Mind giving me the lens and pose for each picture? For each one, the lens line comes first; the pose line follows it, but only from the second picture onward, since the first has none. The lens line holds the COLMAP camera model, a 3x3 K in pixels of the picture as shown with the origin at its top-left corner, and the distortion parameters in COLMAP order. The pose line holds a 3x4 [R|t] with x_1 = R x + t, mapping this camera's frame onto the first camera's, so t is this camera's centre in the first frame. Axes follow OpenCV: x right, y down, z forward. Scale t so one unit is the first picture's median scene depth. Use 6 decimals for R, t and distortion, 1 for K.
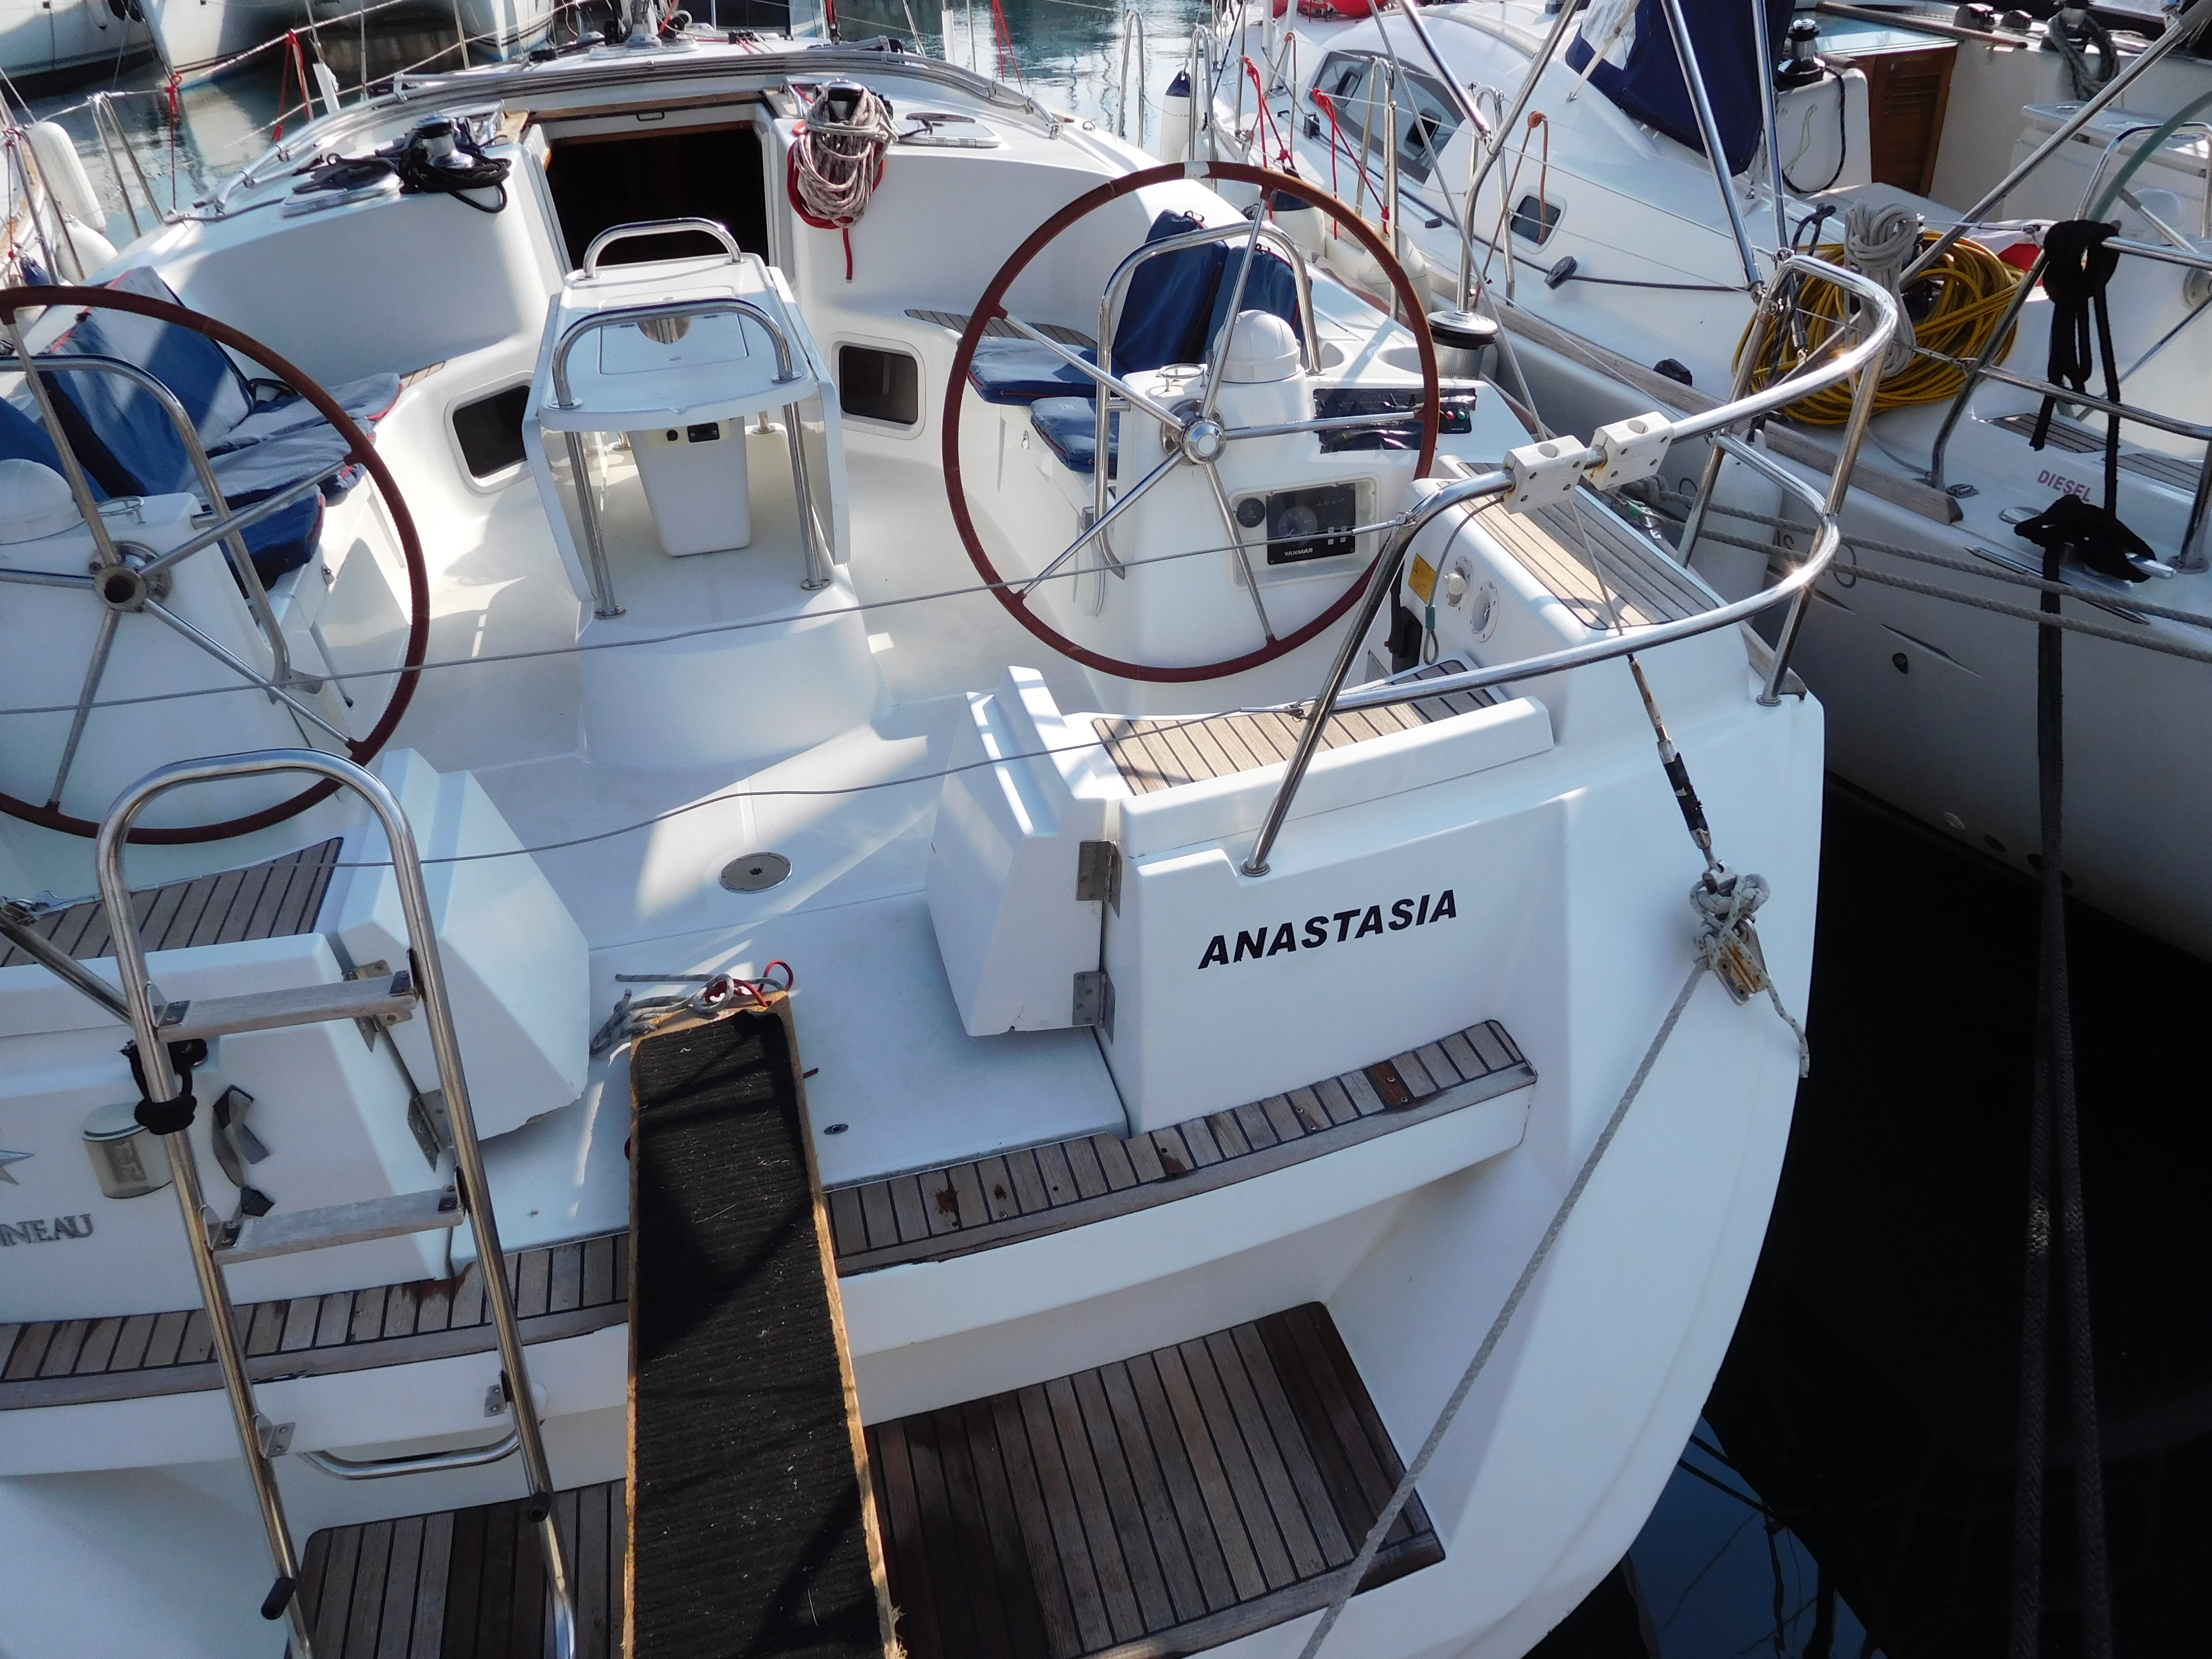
lens RADIAL K [[1657.7, 0, 1112.3], [0, 1657.7, 834.4], [0, 0, 1]] dist [-0.013082, -0.000140]
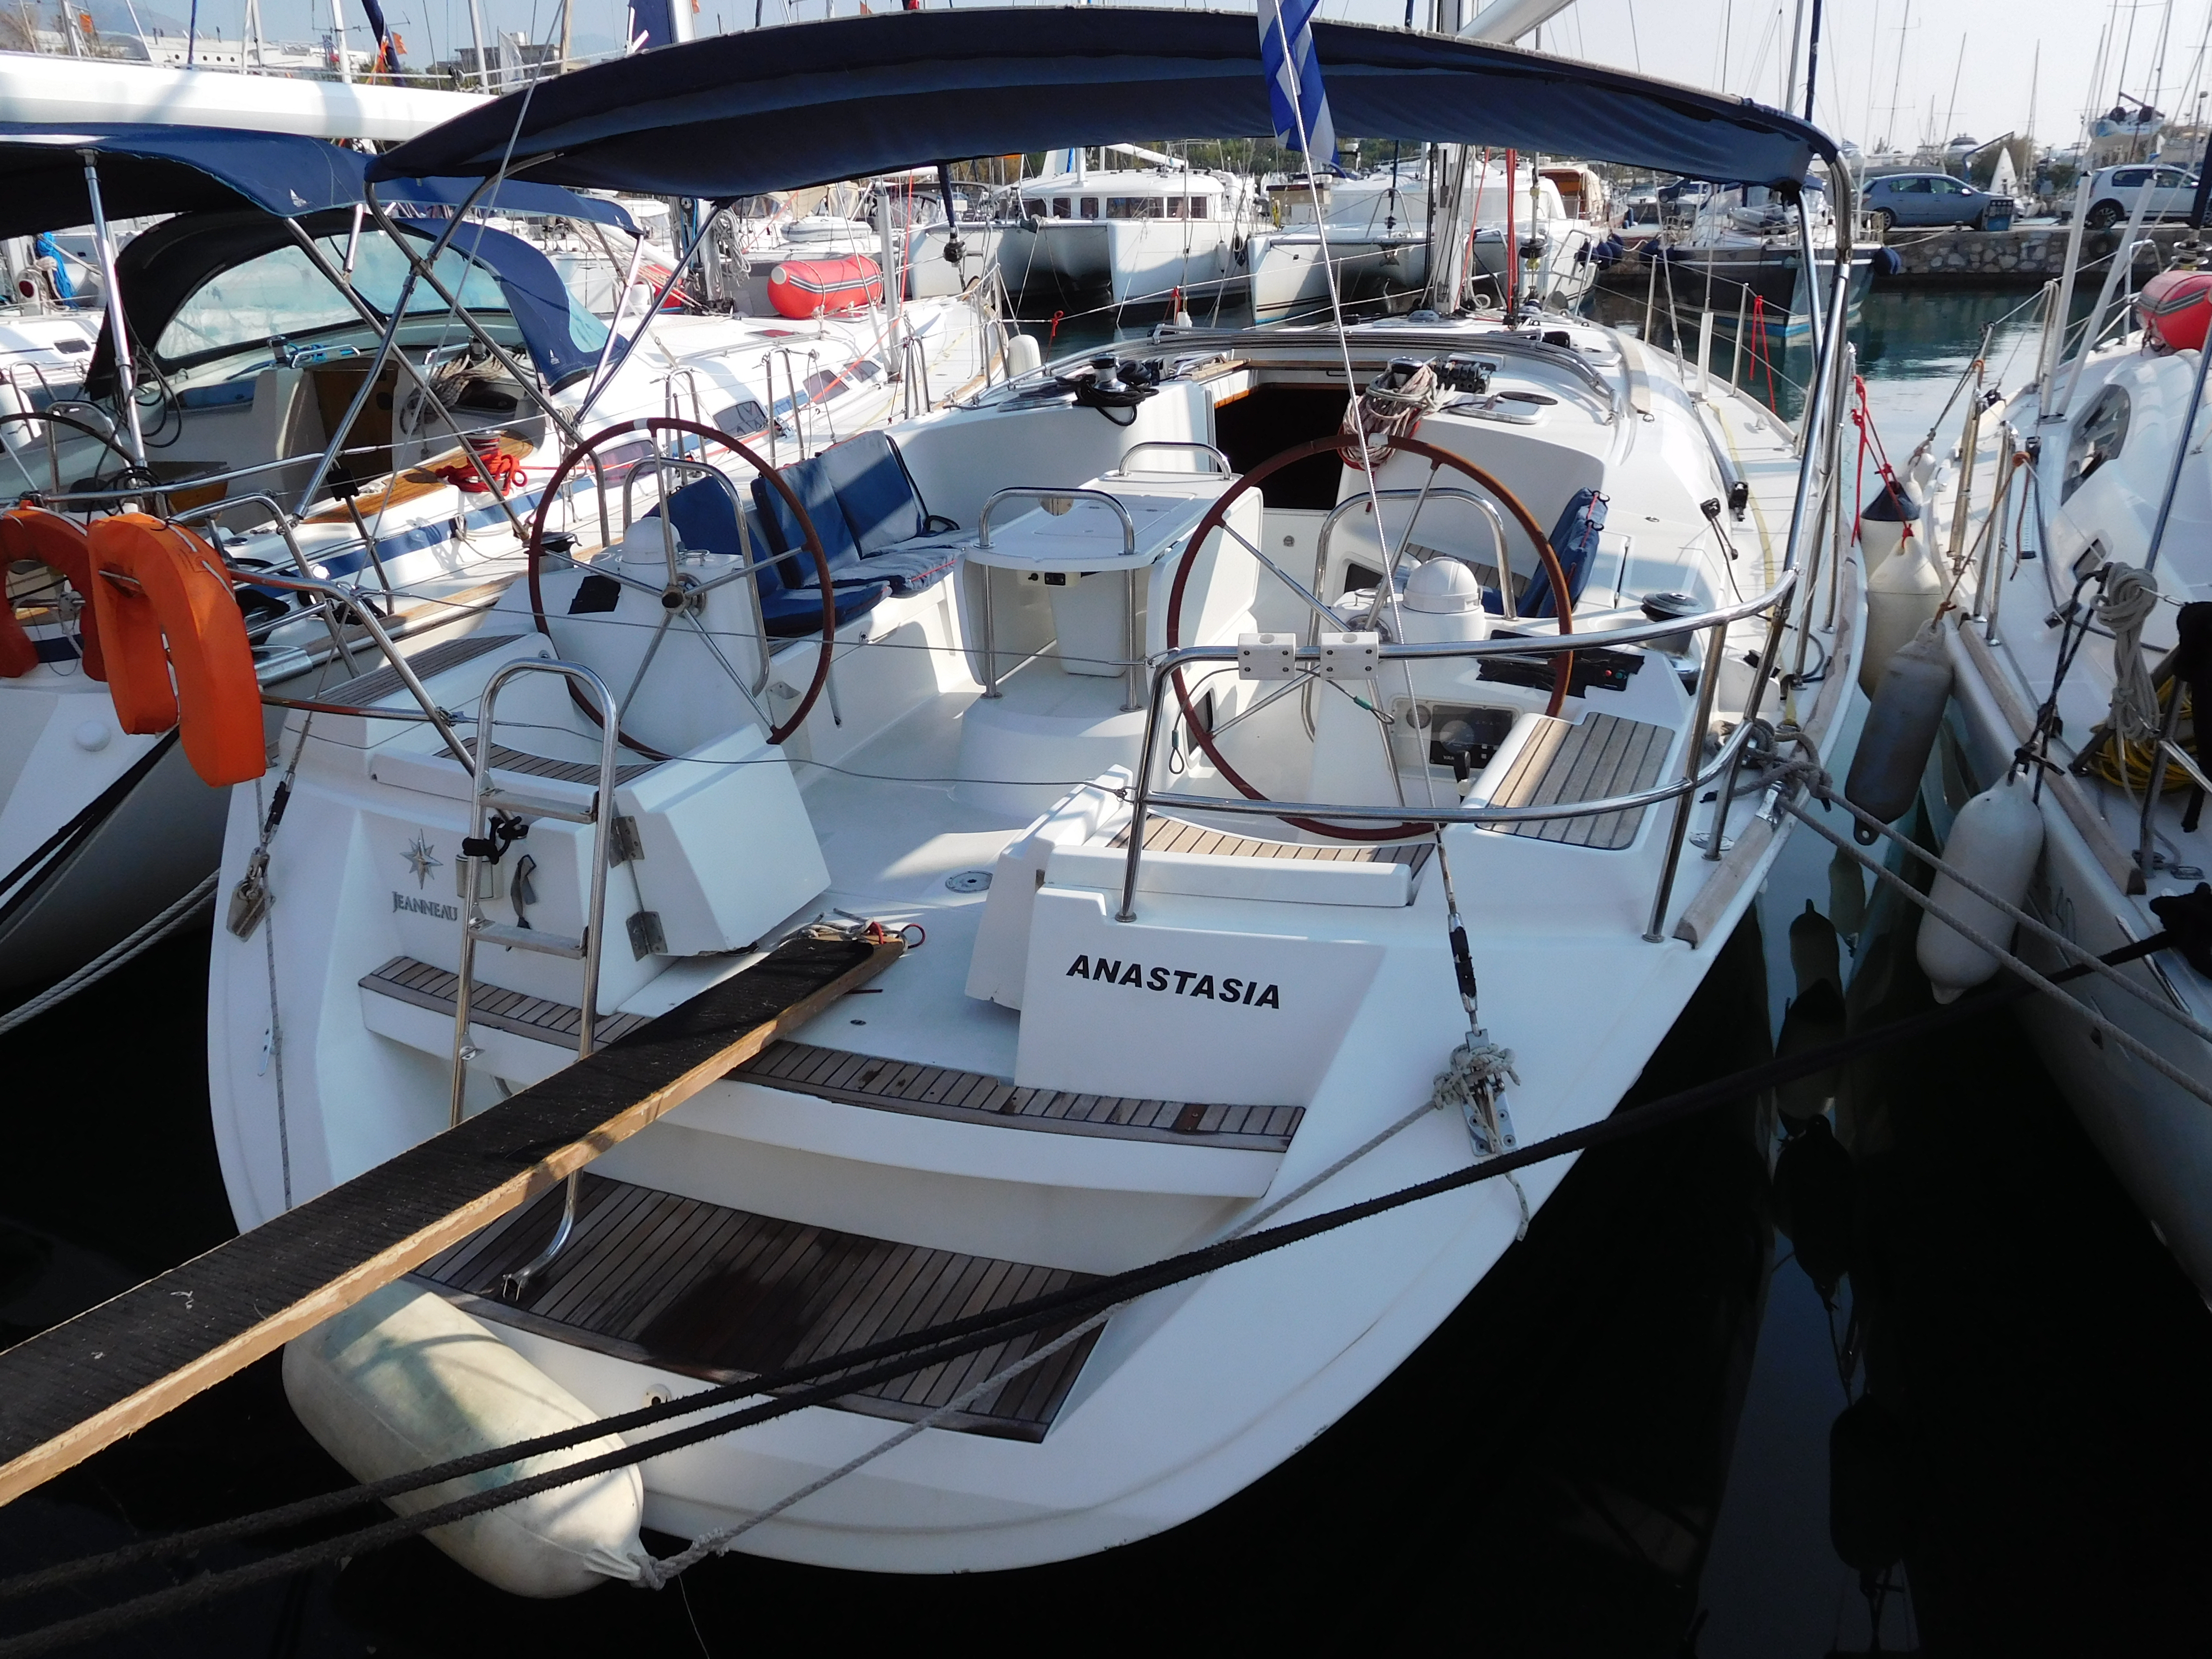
lens RADIAL K [[1661.3, 0, 1106.0], [0, 1661.3, 829.5], [0, 0, 1]] dist [-0.003422, -0.005622]
pose [[0.826242, 0.237389, -0.510853, 0.556202], [-0.308487, 0.949475, -0.057727, 0.026249], [0.471339, 0.205288, 0.857727, -0.140956]]
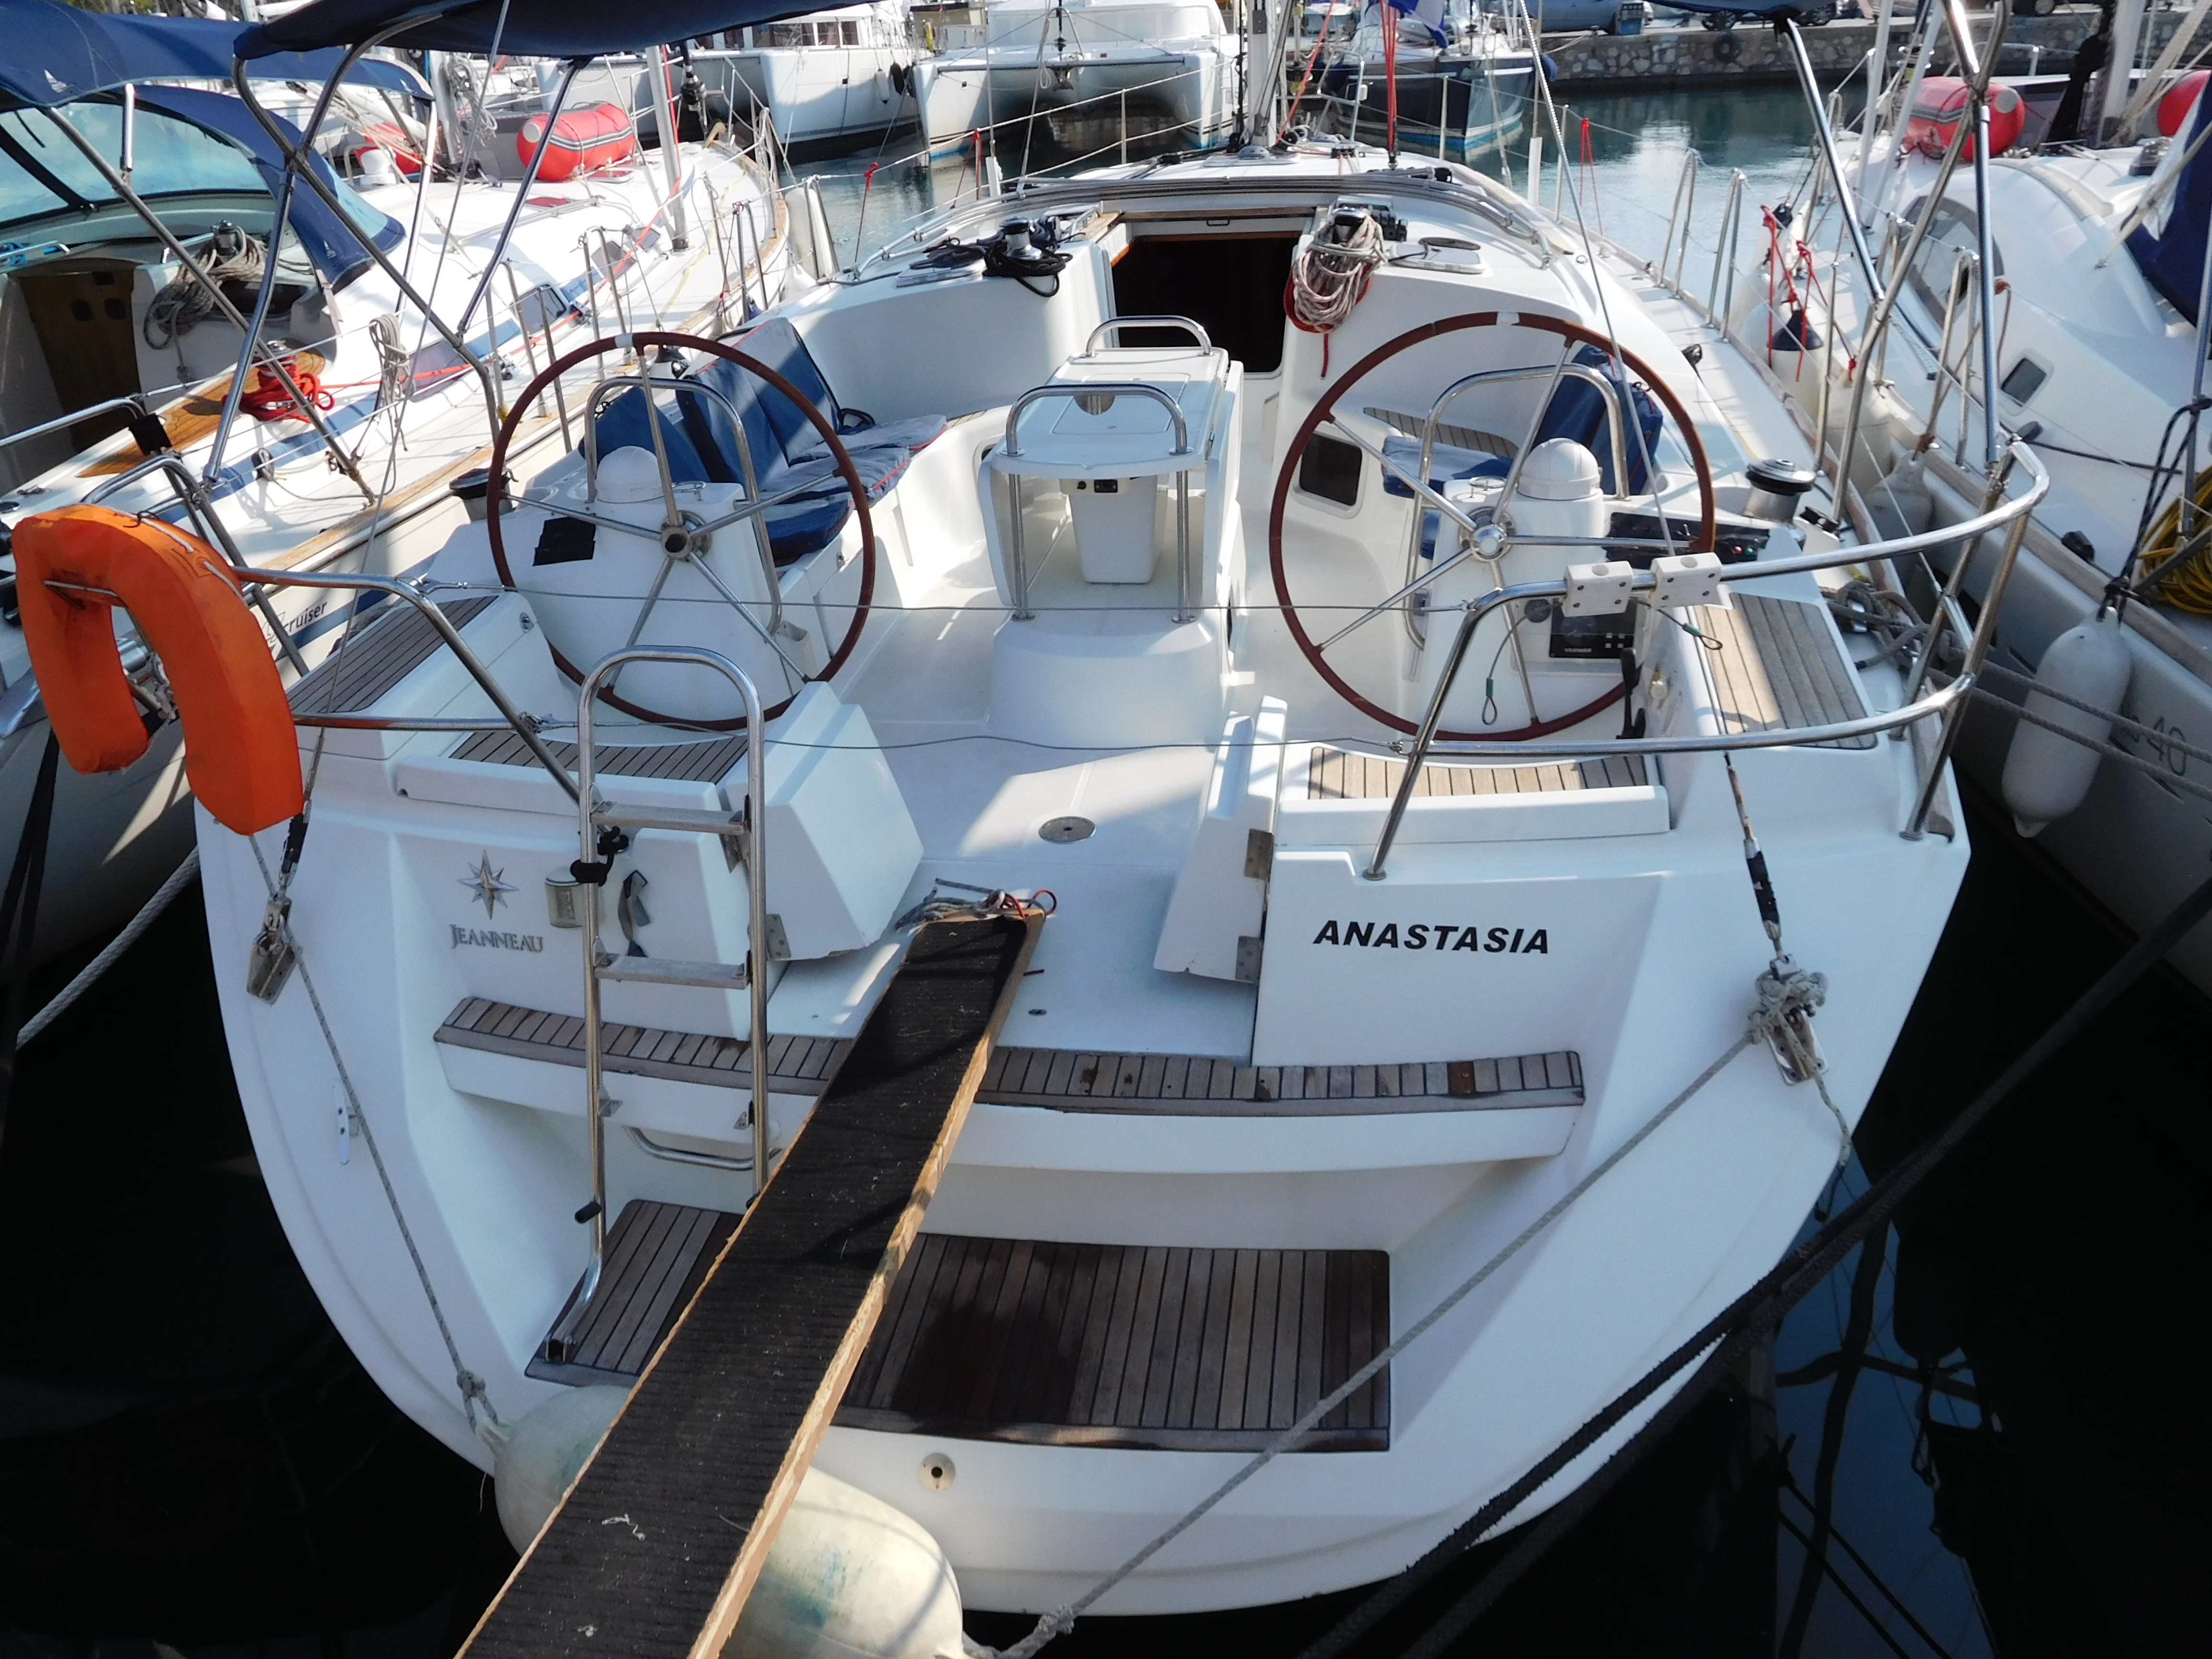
lens RADIAL K [[1657.7, 0, 1112.3], [0, 1657.7, 834.4], [0, 0, 1]] dist [-0.013082, -0.000140]
pose [[0.924168, 0.186208, -0.333526, 0.232627], [-0.201549, 0.979409, -0.011669, 0.033374], [0.324485, 0.078006, 0.942669, -0.178031]]
